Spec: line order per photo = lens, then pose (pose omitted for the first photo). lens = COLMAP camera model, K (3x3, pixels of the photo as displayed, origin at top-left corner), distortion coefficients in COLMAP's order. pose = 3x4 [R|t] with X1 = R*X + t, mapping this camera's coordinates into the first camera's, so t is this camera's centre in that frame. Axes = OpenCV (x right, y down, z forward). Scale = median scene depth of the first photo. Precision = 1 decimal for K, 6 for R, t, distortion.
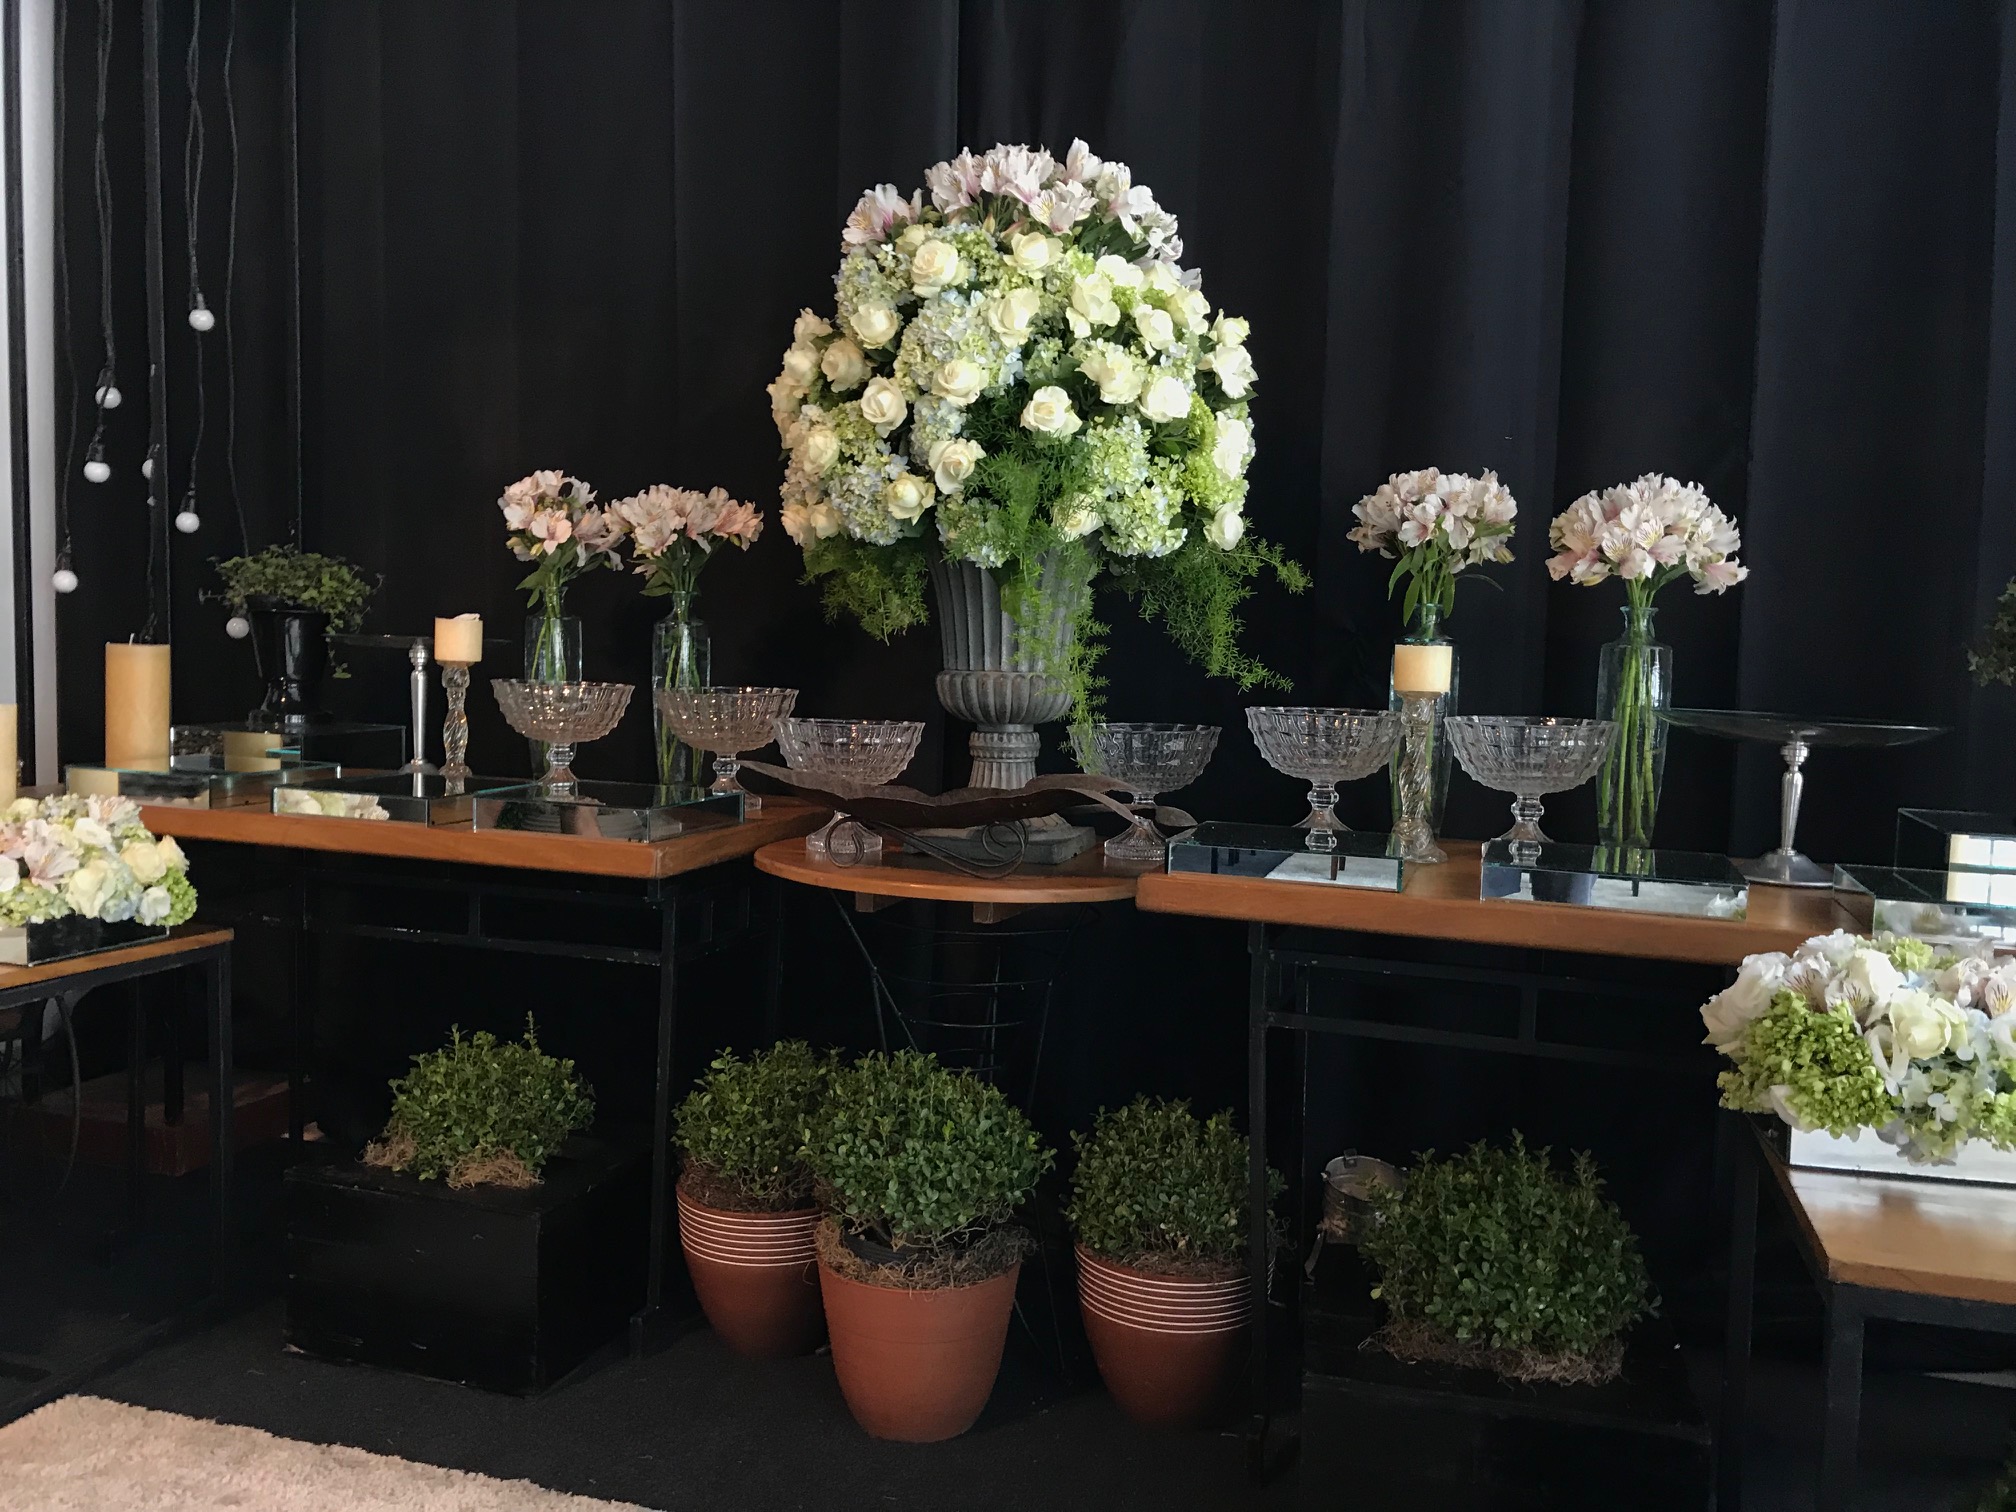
lens RADIAL K [[1690.4, 0, 1004.9], [0, 1690.4, 778.6], [0, 0, 1]] dist [0.005796, 0.007335]
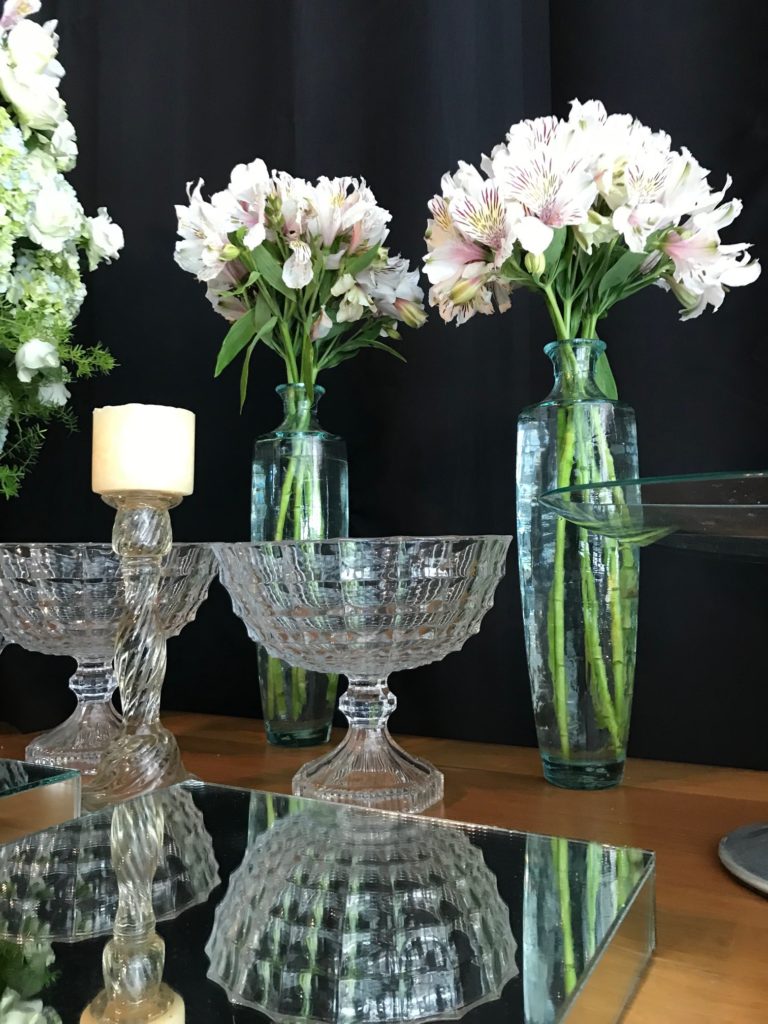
lens RADIAL K [[840.4, 0, 384.5], [0, 840.4, 467.4], [0, 0, 1]] dist [0.047387, -0.001044]
pose [[0.984558, -0.062691, -0.163450, 0.364885], [0.030571, 0.980903, -0.192078, -0.003573], [0.172370, 0.184115, 0.967673, 0.729744]]
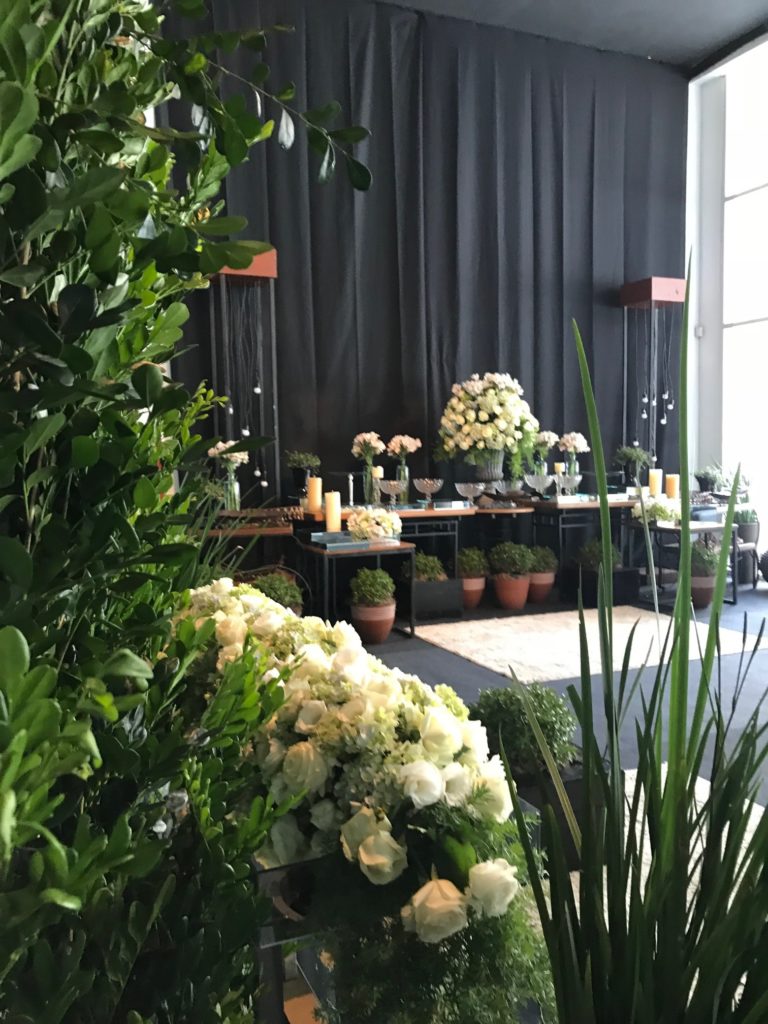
lens RADIAL K [[838.1, 0, 384.0], [0, 838.1, 512.0], [0, 0, 1]] dist [0.058051, -0.001778]
pose [[0.755764, -0.086733, 0.649075, -2.094908], [0.088640, 0.995617, 0.029830, -0.050506], [-0.648817, 0.034990, 0.760139, -0.808064]]
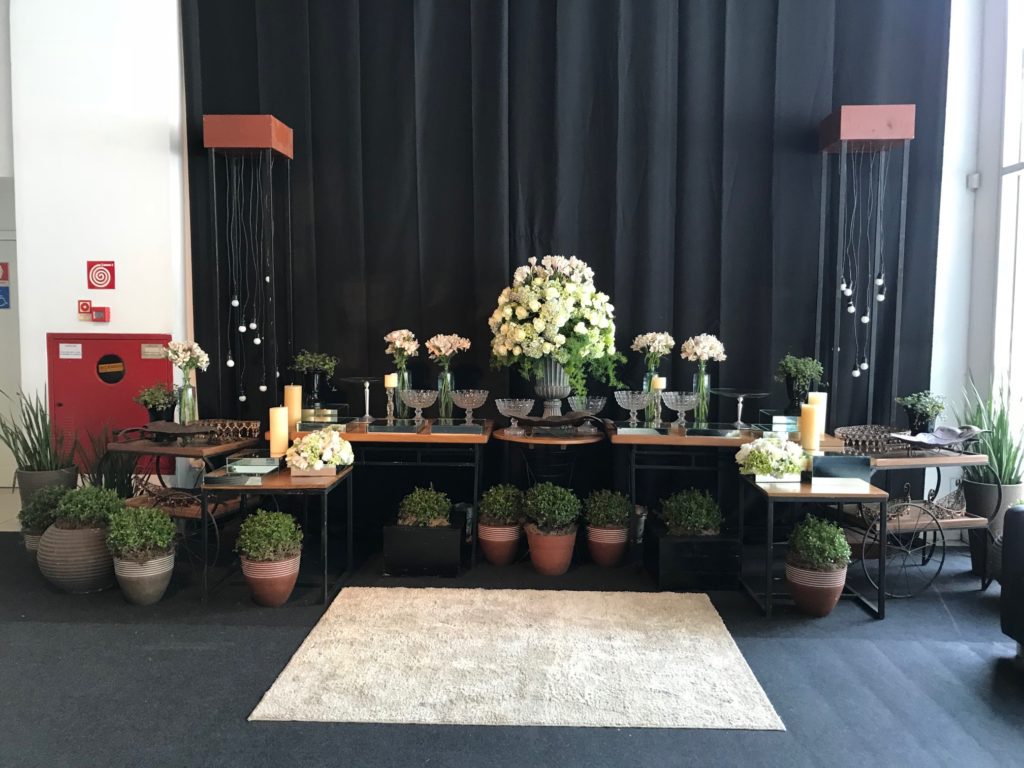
lens RADIAL K [[859.1, 0, 512.0], [0, 859.1, 384.0], [0, 0, 1]] dist [0.048721, -0.000864]
pose [[0.964540, -0.043327, 0.260358, -0.661636], [0.043350, 0.999044, 0.005657, -0.089091], [-0.260354, 0.005830, 0.965496, -0.973501]]
